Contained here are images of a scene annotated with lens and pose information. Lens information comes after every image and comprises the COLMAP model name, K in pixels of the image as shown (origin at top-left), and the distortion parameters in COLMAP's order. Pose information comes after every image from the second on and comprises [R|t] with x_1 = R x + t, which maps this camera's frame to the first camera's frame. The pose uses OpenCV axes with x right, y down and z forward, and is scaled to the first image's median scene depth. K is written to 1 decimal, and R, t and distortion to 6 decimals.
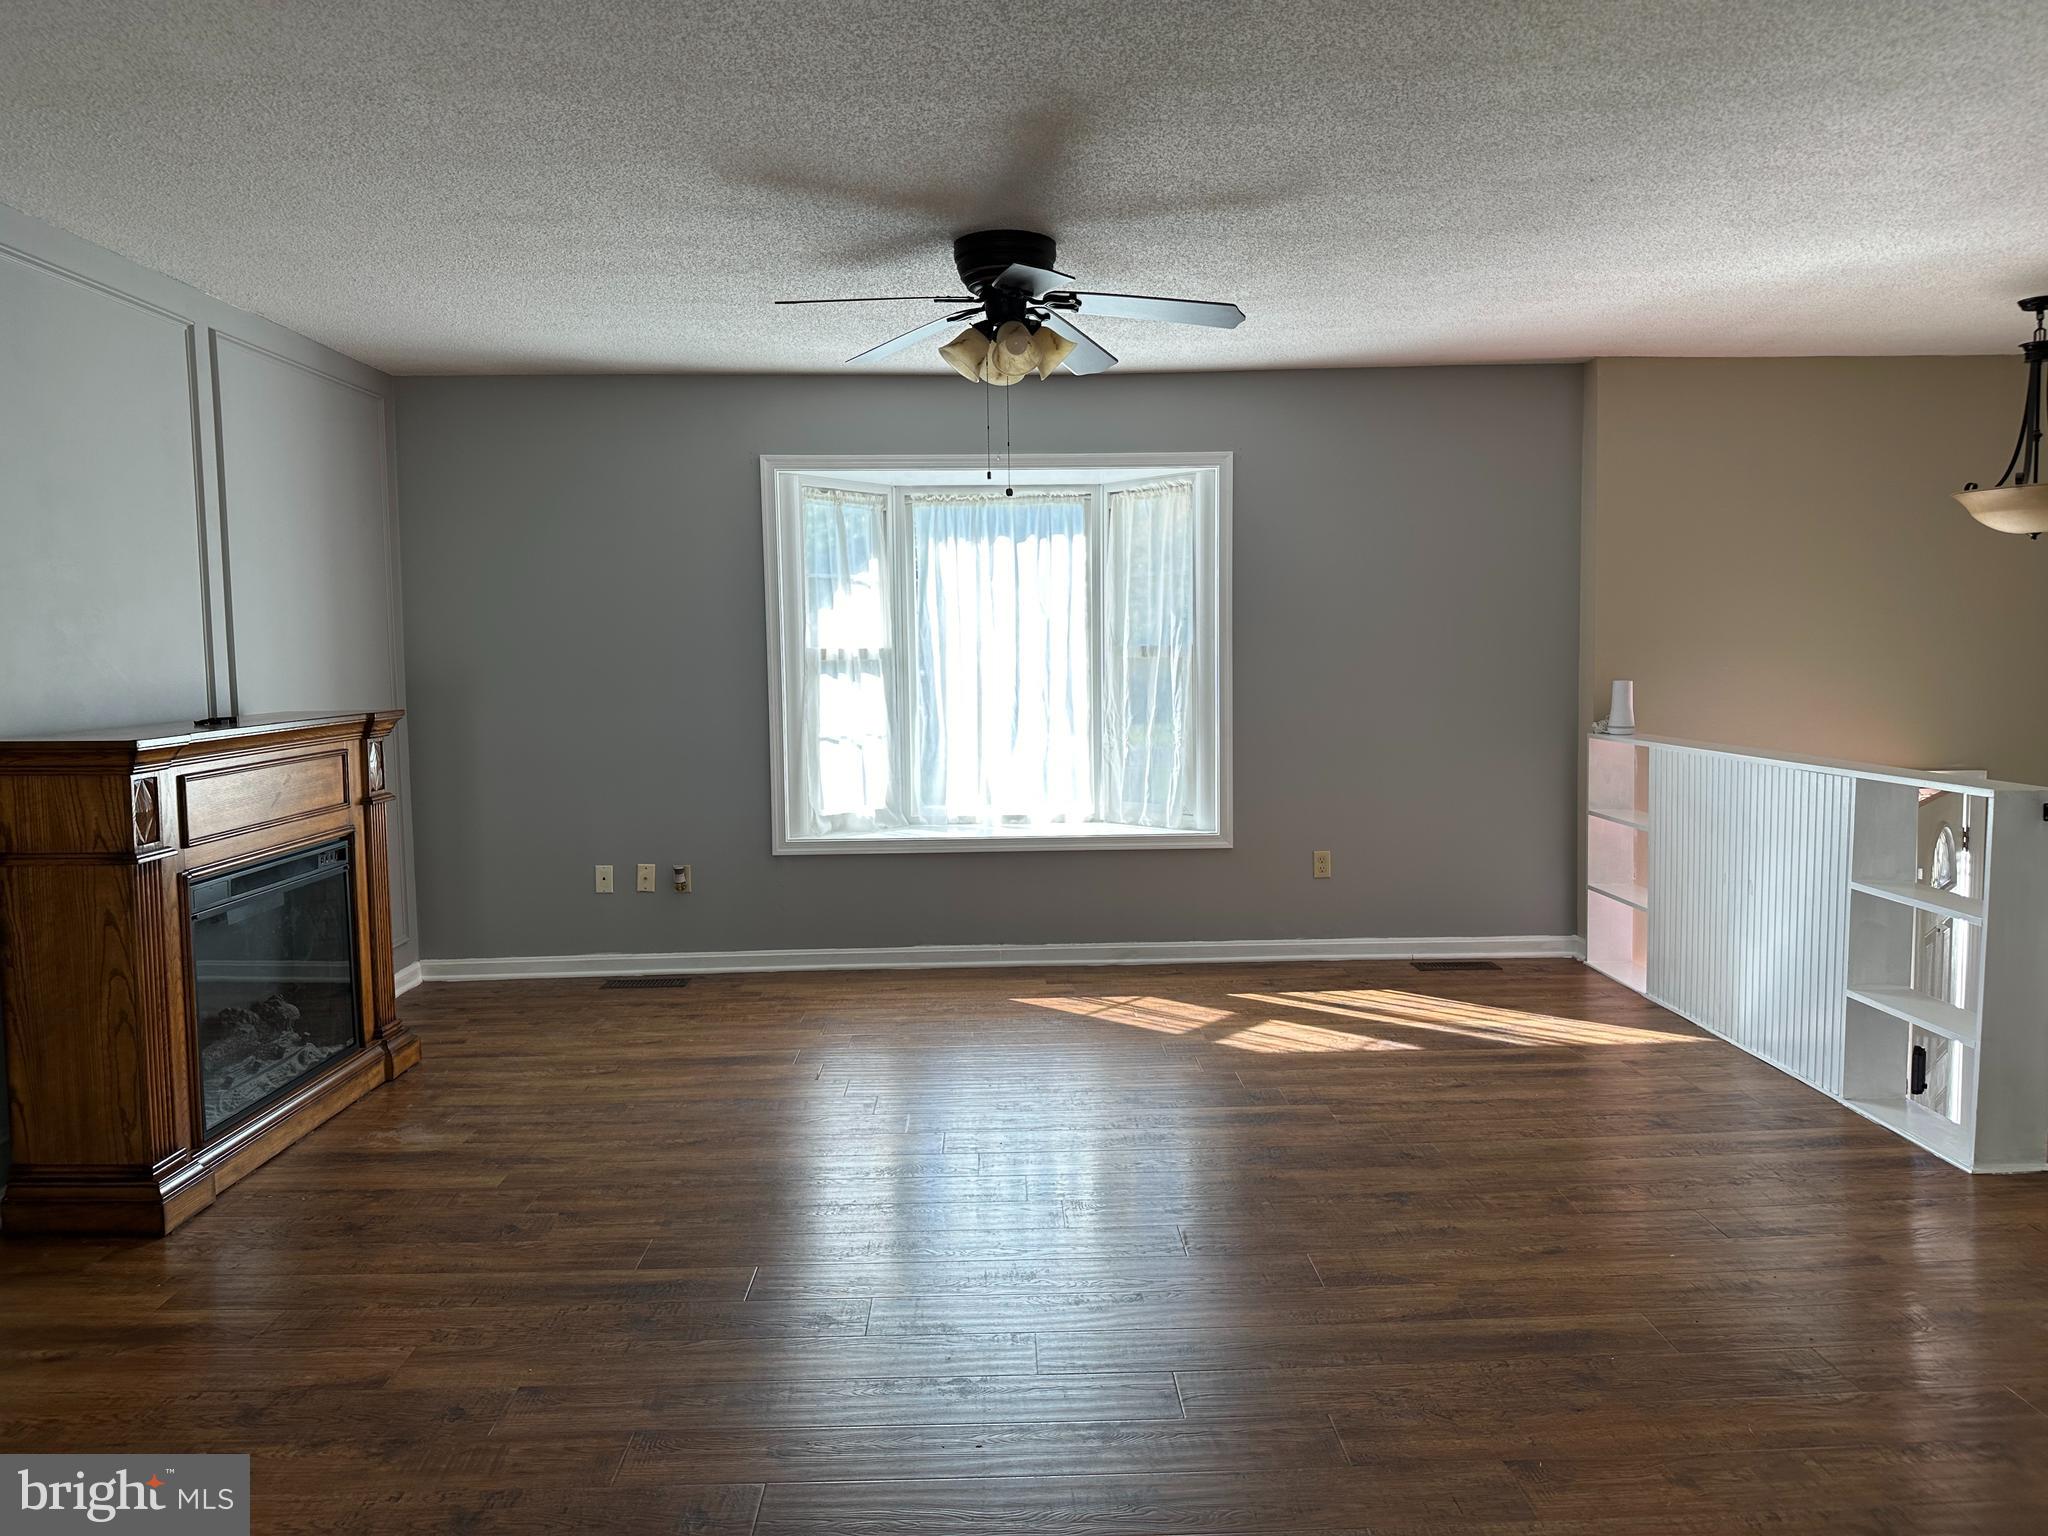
lens RADIAL K [[1426.3, 0, 1024.0], [0, 1426.3, 768.0], [0, 0, 1]] dist [-0.033271, -0.001841]
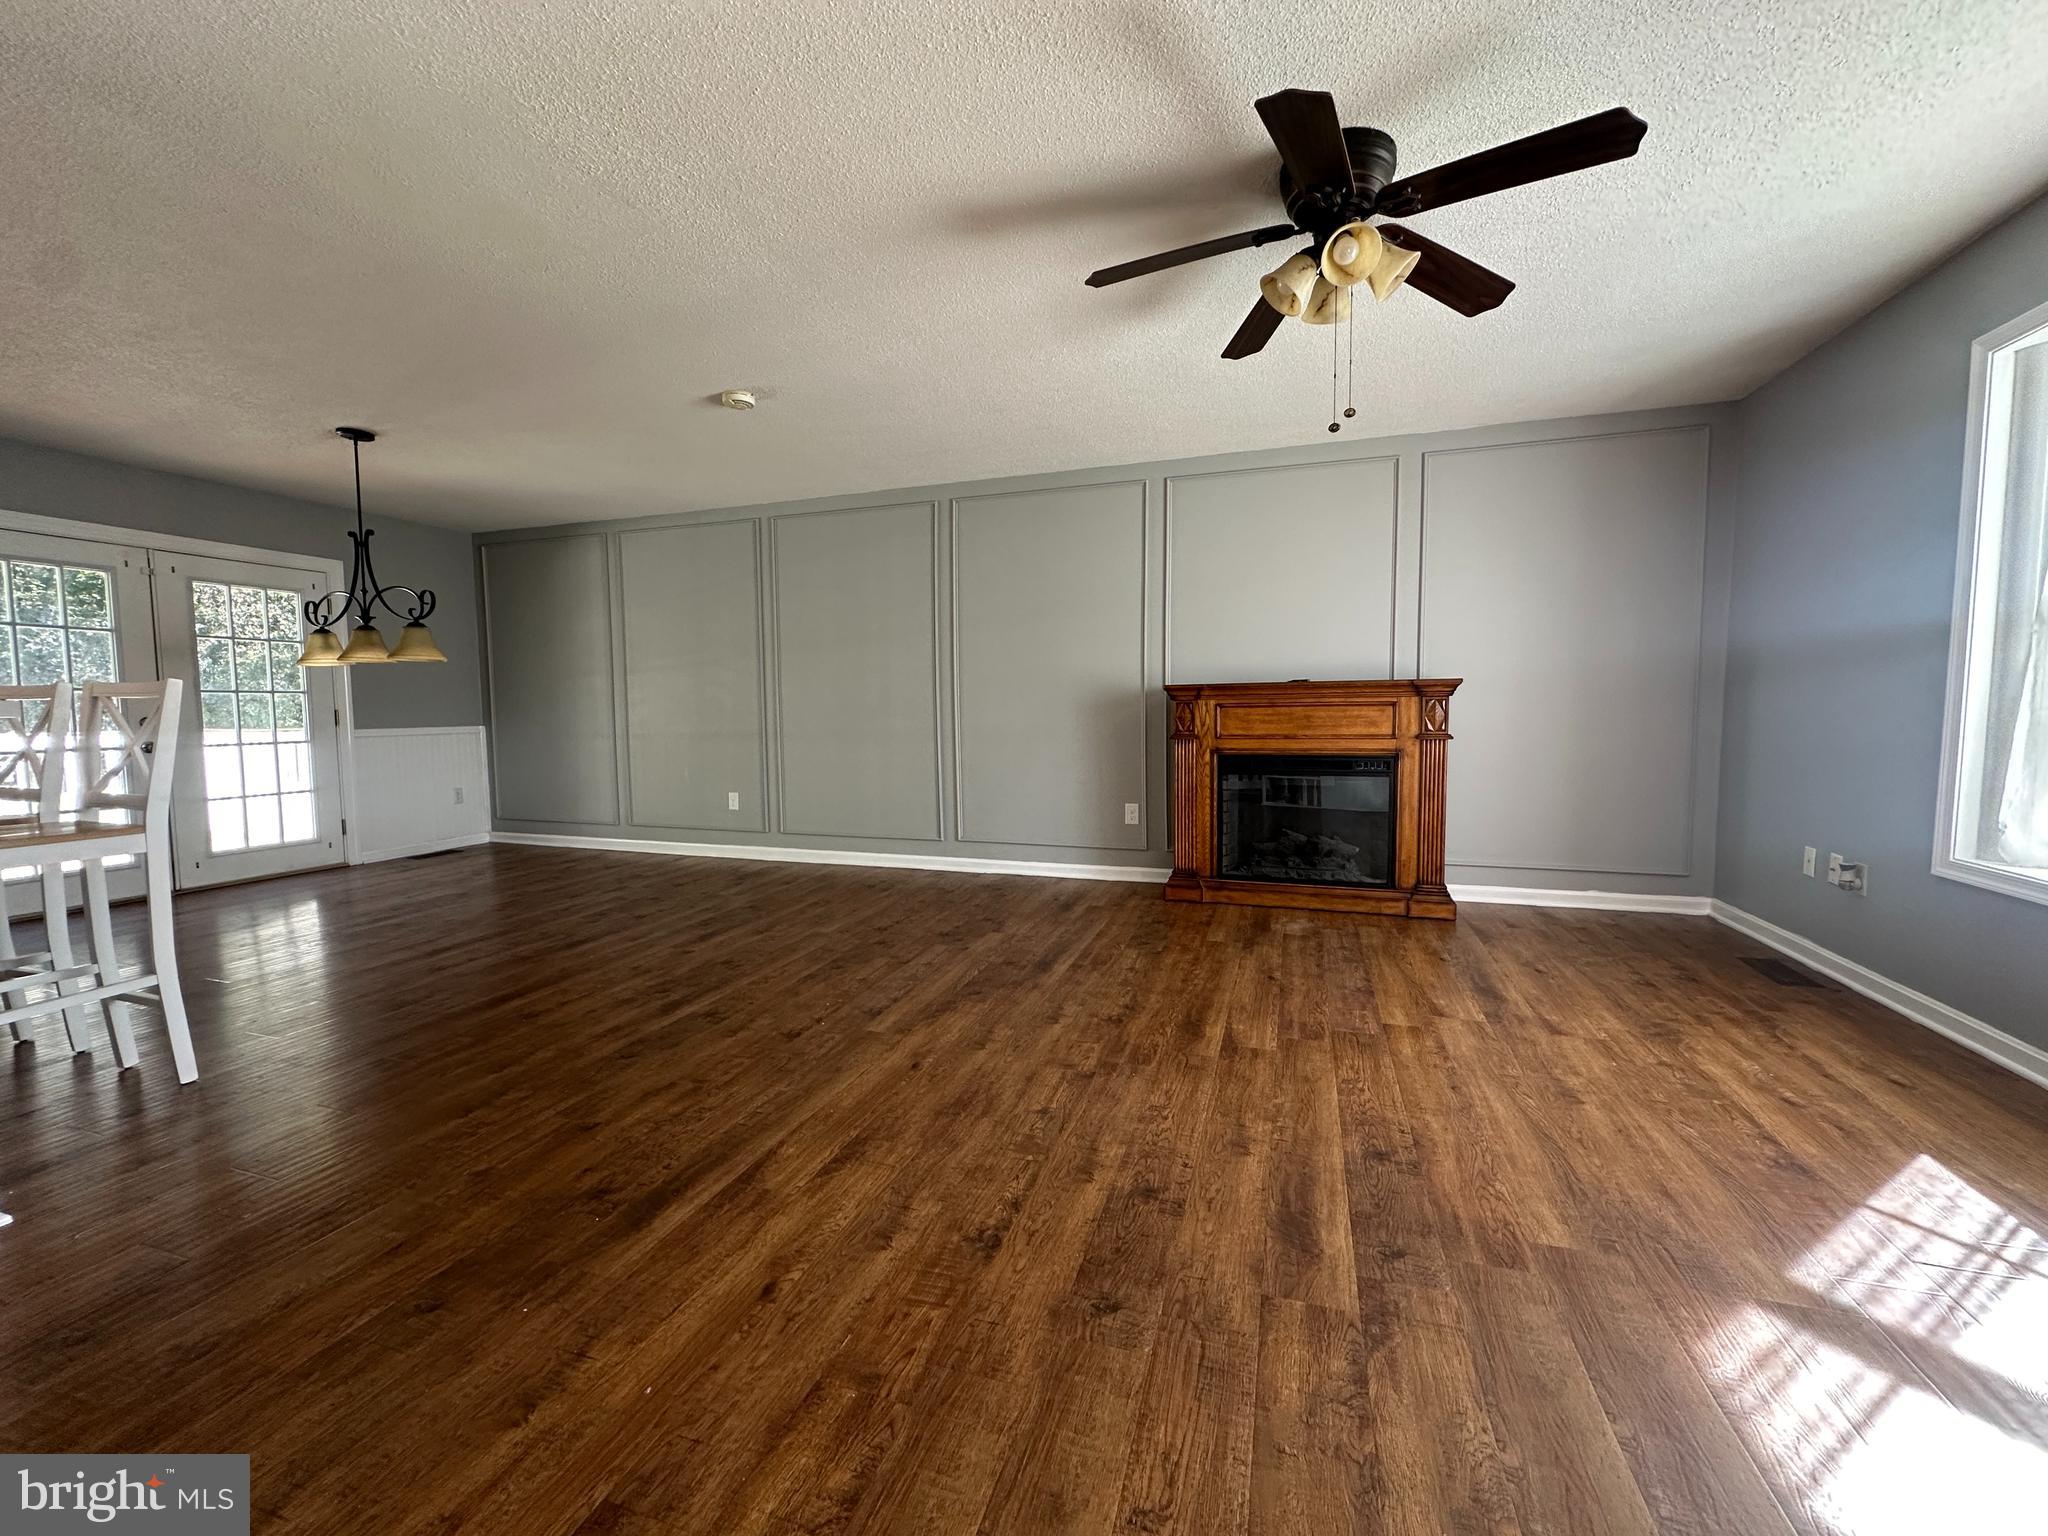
lens RADIAL K [[821.9, 0, 1024.0], [0, 821.9, 768.0], [0, 0, 1]] dist [0.002542, 0.000183]
pose [[-0.330977, 0.098041, -0.938532, 0.586217], [-0.065644, 0.989786, 0.126545, -0.029745], [0.941353, 0.103492, -0.321160, 0.987483]]
